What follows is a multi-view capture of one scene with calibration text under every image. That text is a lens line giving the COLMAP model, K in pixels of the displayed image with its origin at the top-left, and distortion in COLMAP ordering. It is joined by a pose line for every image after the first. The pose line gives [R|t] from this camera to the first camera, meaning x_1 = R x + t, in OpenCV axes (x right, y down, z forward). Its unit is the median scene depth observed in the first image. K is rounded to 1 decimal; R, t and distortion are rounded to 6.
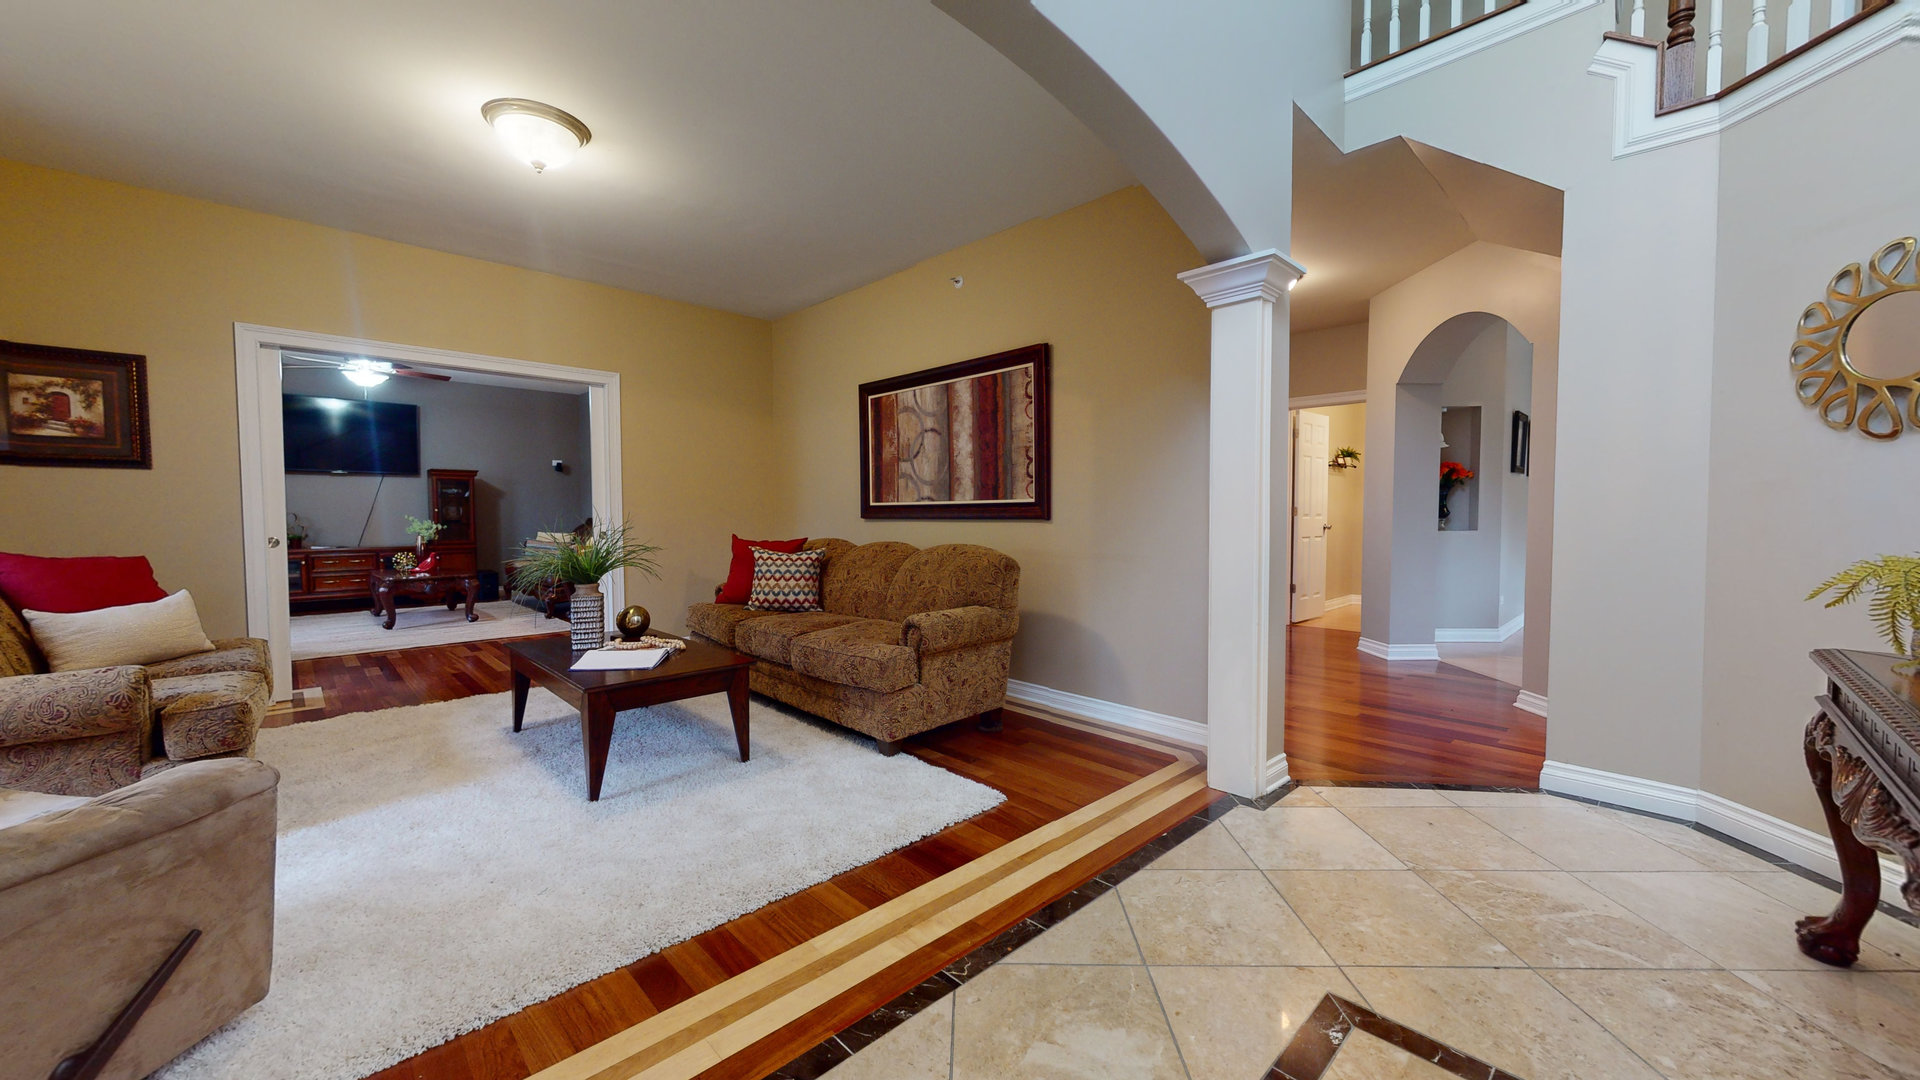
lens RADIAL K [[700.6, 0, 963.0], [0, 700.6, 541.4], [0, 0, 1]] dist [0.000731, -0.000096]
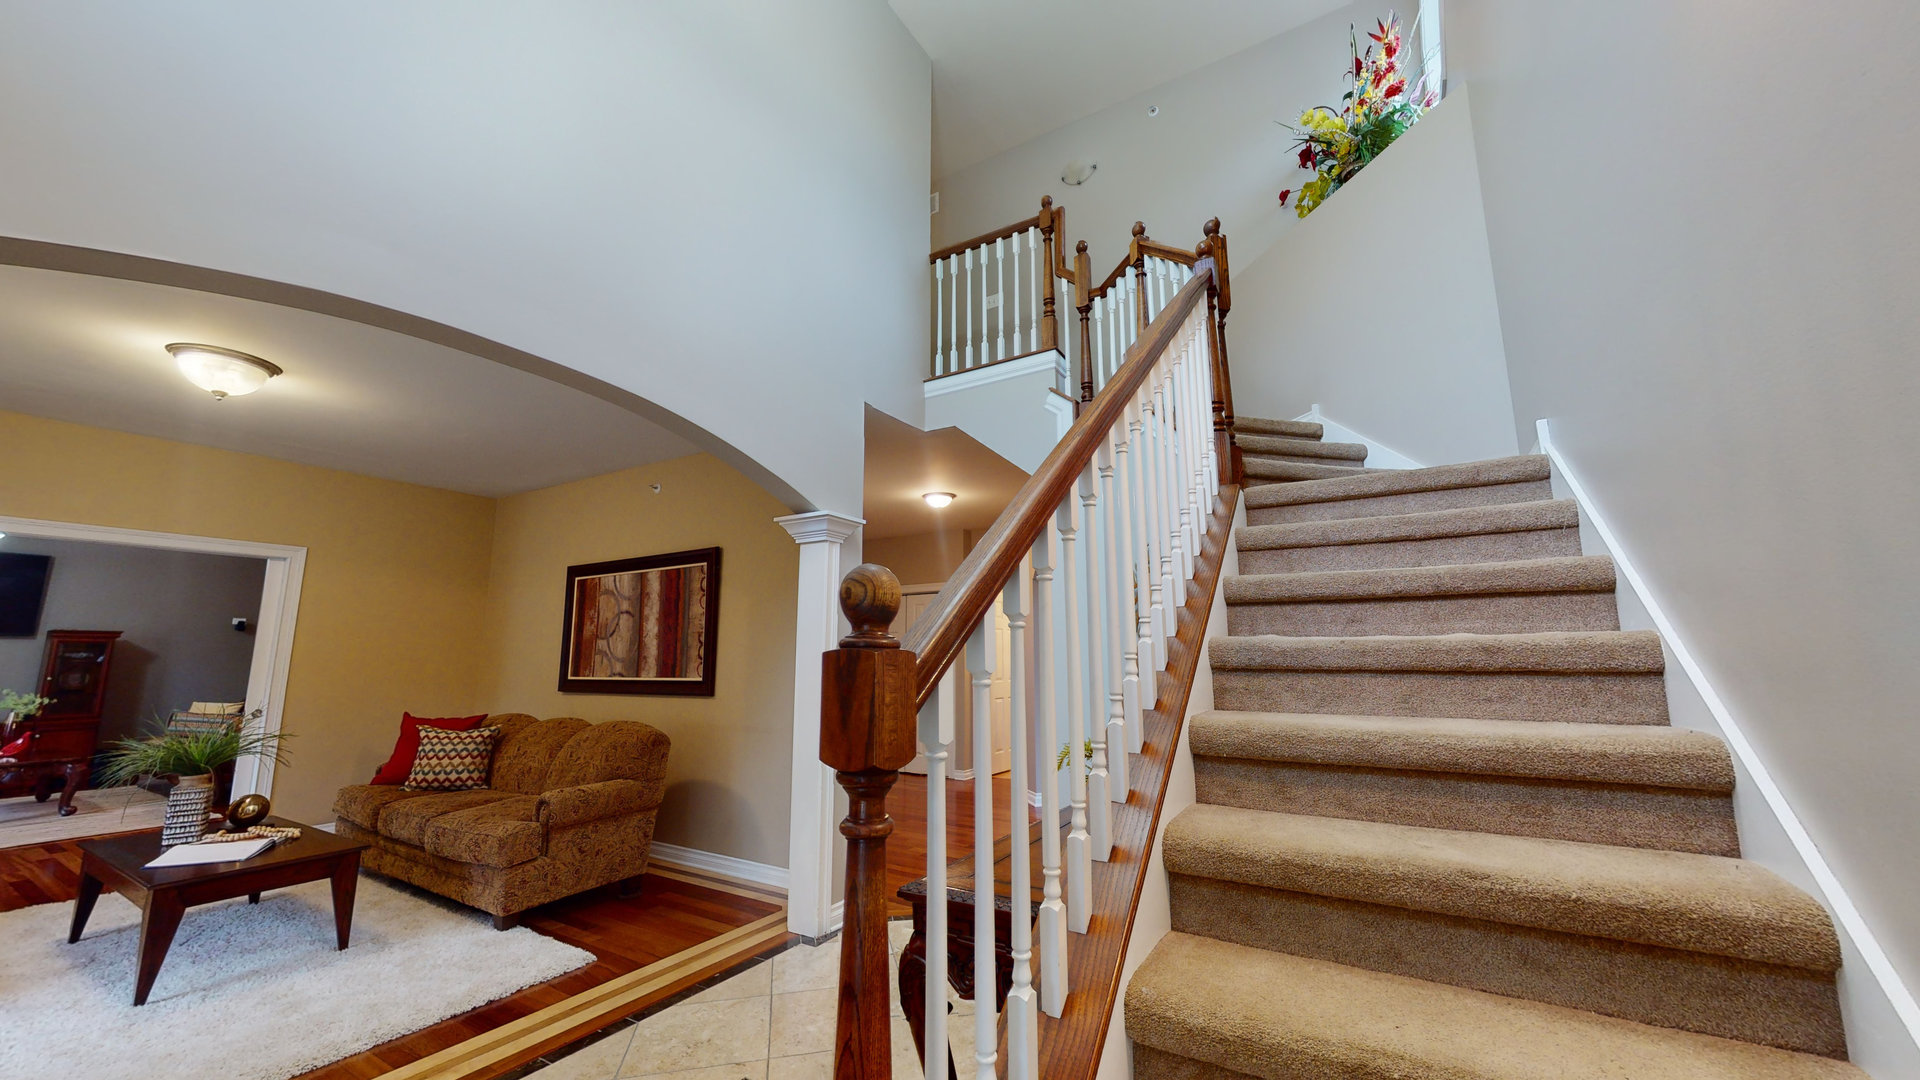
lens RADIAL K [[700.6, 0, 962.1], [0, 700.6, 539.0], [0, 0, 1]] dist [0.000731, -0.000096]
pose [[0.968160, 0.039227, 0.247238, 0.248161], [0.013282, 0.978205, -0.207215, -0.044169], [-0.249978, 0.203901, 0.946539, -0.279457]]
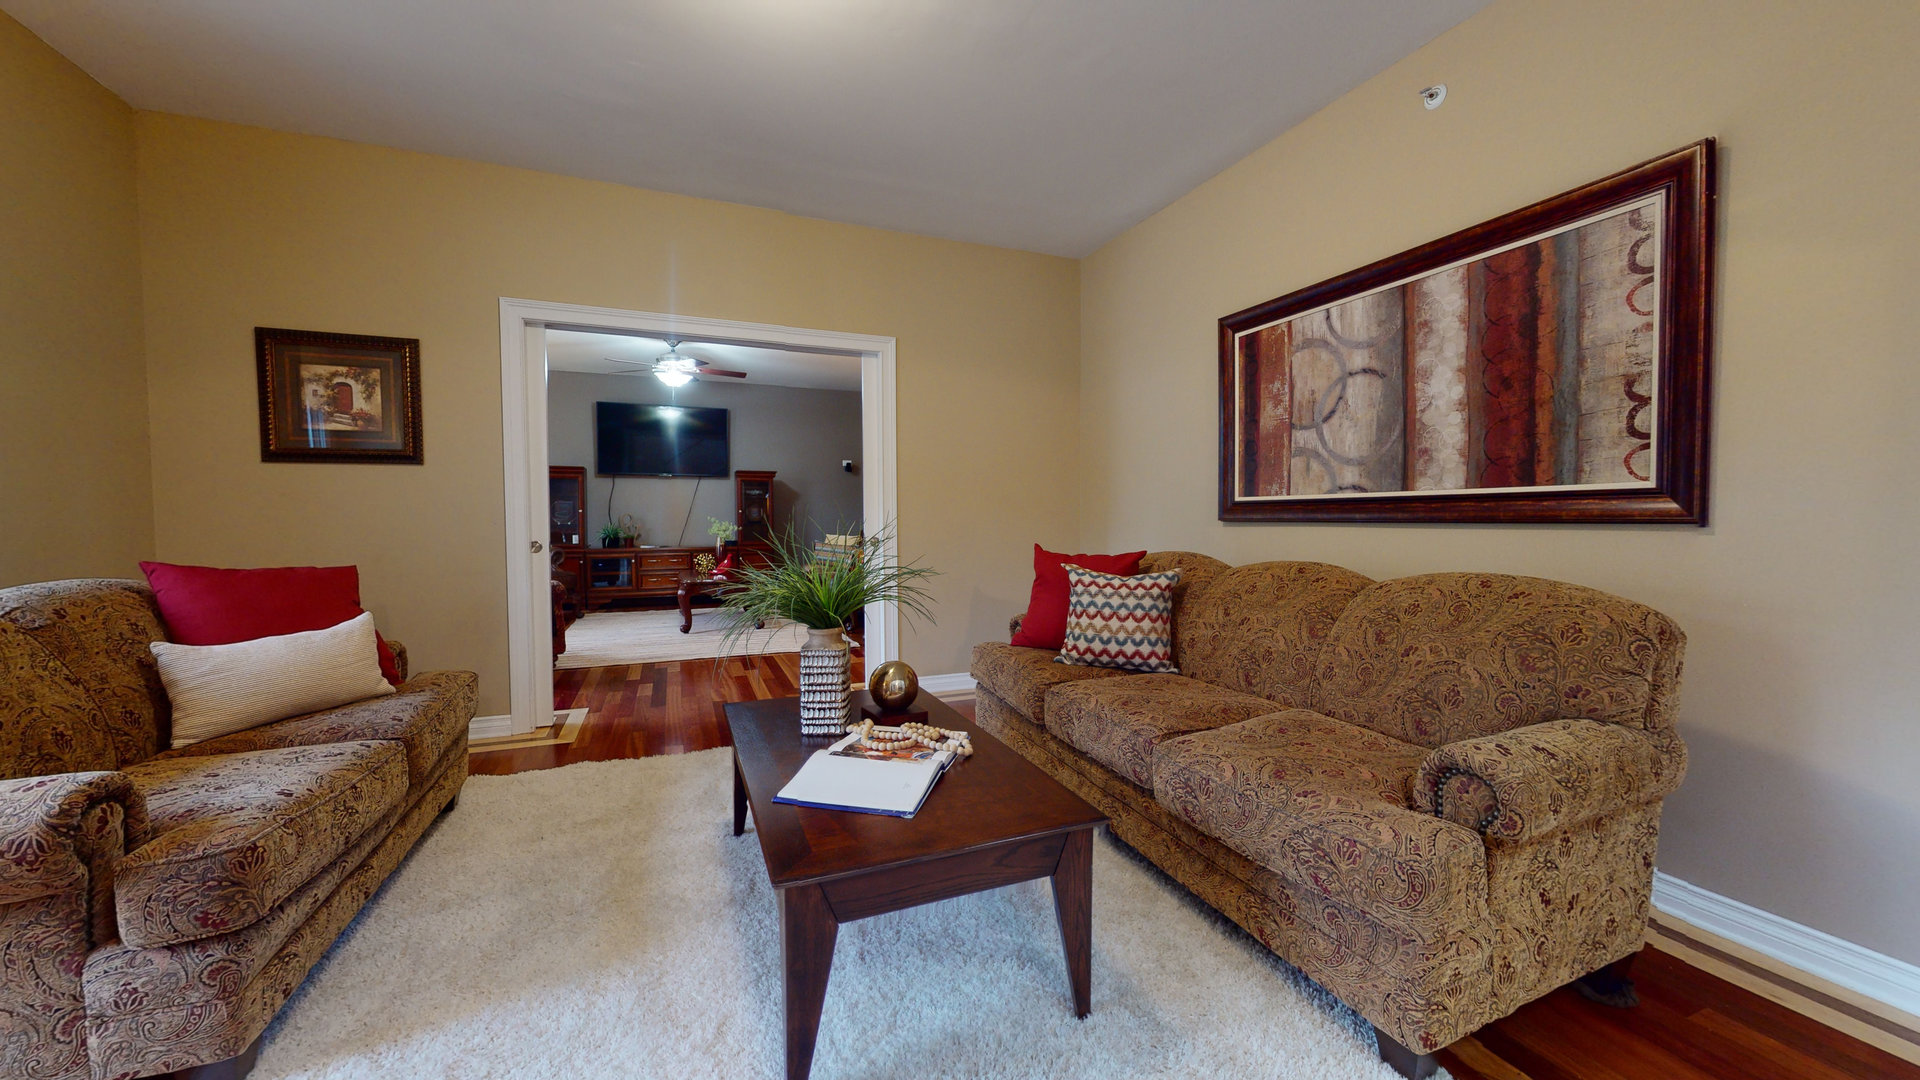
lens RADIAL K [[700.6, 0, 965.4], [0, 700.6, 537.2], [0, 0, 1]] dist [0.000731, -0.000096]
pose [[0.928558, 0.011198, -0.371019, -0.174694], [-0.014302, 0.999882, -0.005615, -0.015198], [0.370912, 0.010520, 0.928608, 0.426406]]
